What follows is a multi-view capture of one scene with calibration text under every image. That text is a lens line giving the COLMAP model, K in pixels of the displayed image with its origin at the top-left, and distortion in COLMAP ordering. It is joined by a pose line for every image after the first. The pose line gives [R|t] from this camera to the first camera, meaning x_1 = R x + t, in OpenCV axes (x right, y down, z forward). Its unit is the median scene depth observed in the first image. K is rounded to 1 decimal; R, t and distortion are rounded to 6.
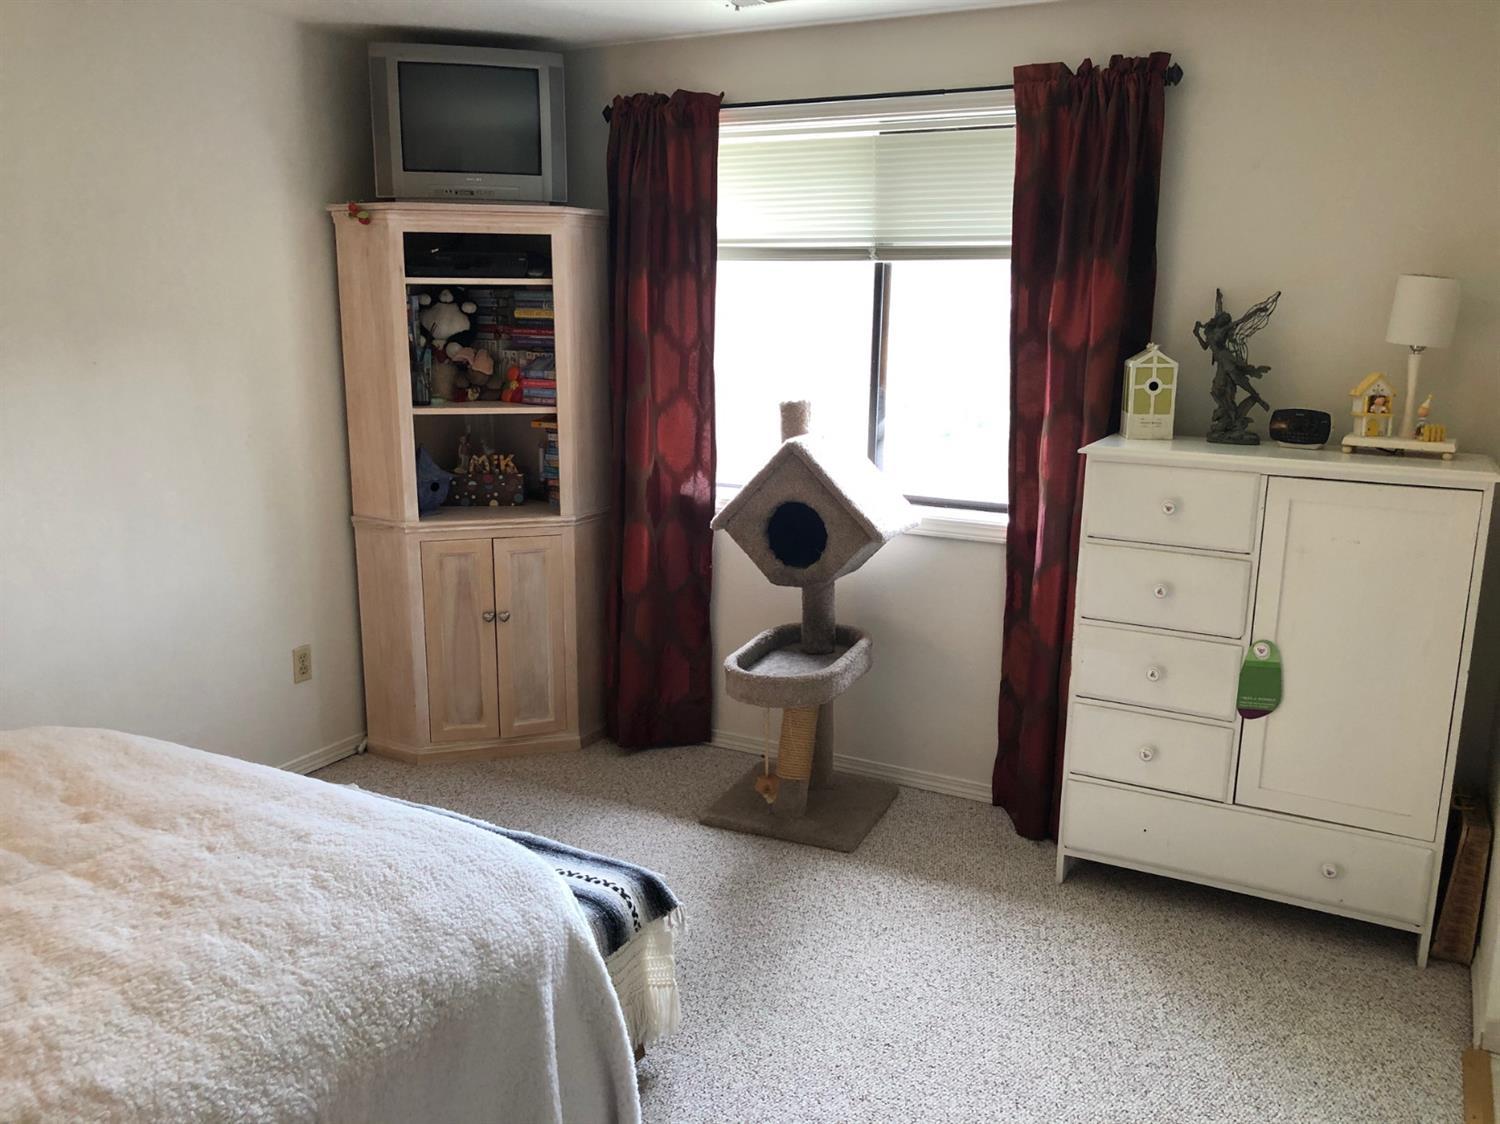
lens RADIAL K [[1232.4, 0, 741.5], [0, 1232.4, 560.2], [0, 0, 1]] dist [0.036826, -0.050552]
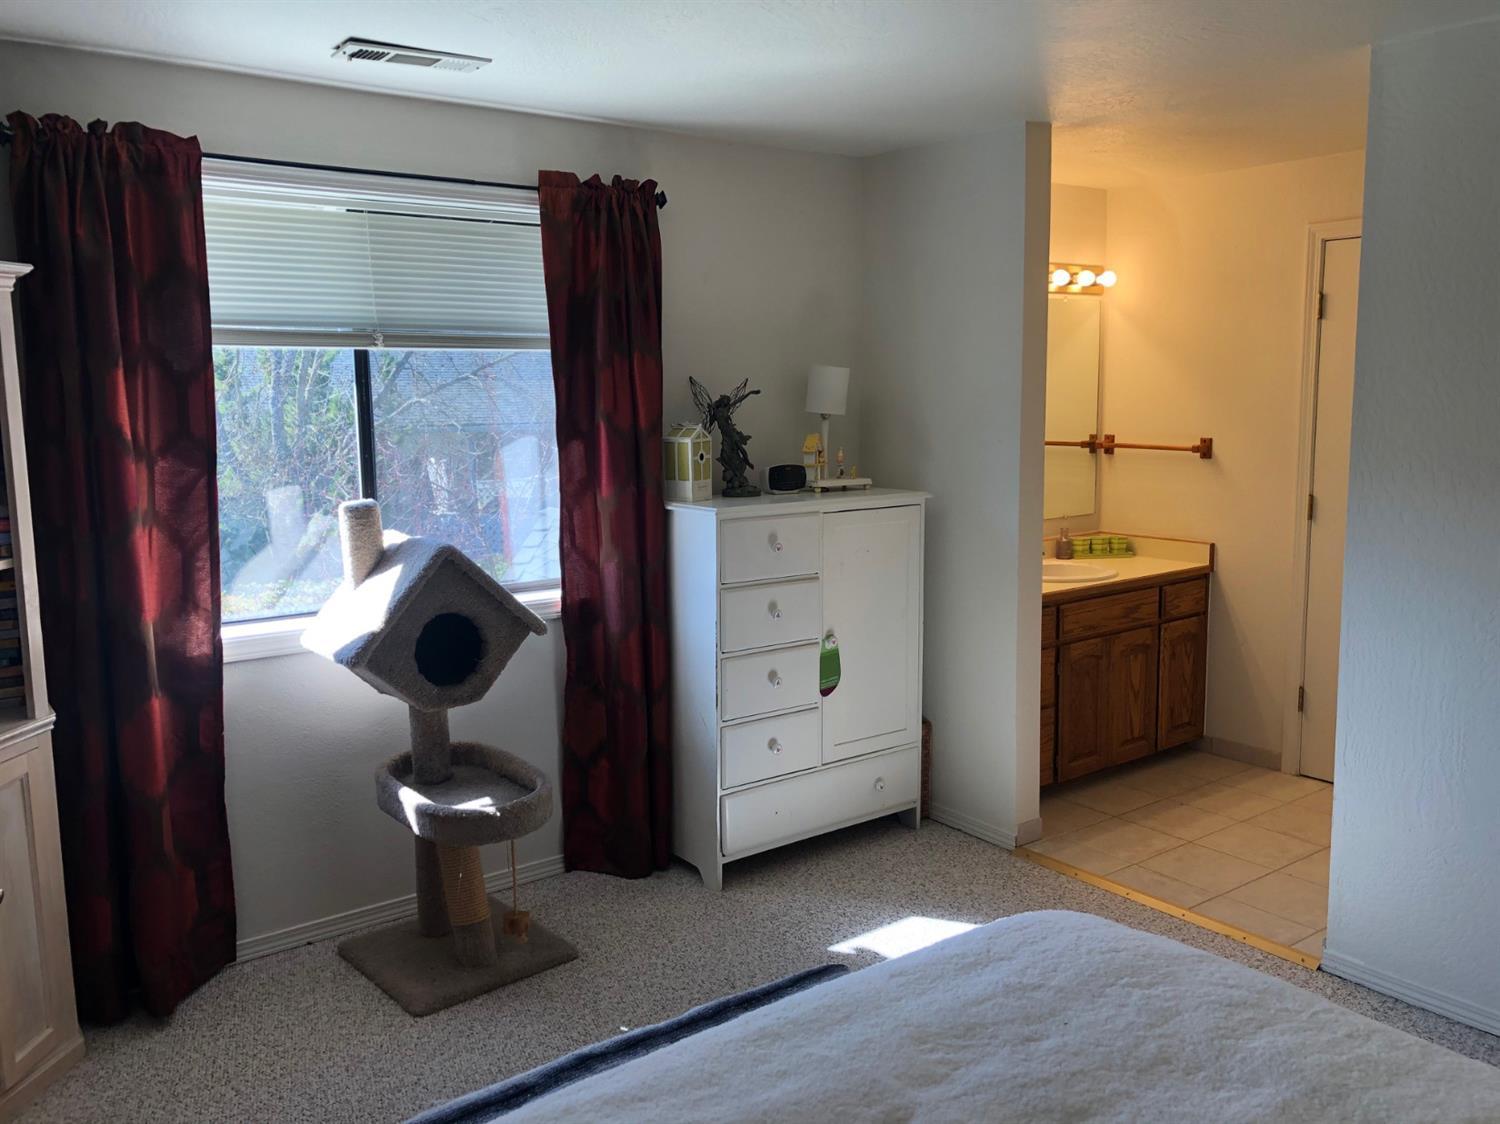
lens RADIAL K [[1232.4, 0, 750.6], [0, 1232.4, 566.5], [0, 0, 1]] dist [0.036826, -0.050552]
pose [[0.416790, -0.151387, 0.896308, -0.728398], [0.199332, 0.977256, 0.072368, -0.111962], [-0.886878, 0.148501, 0.437487, 0.442933]]
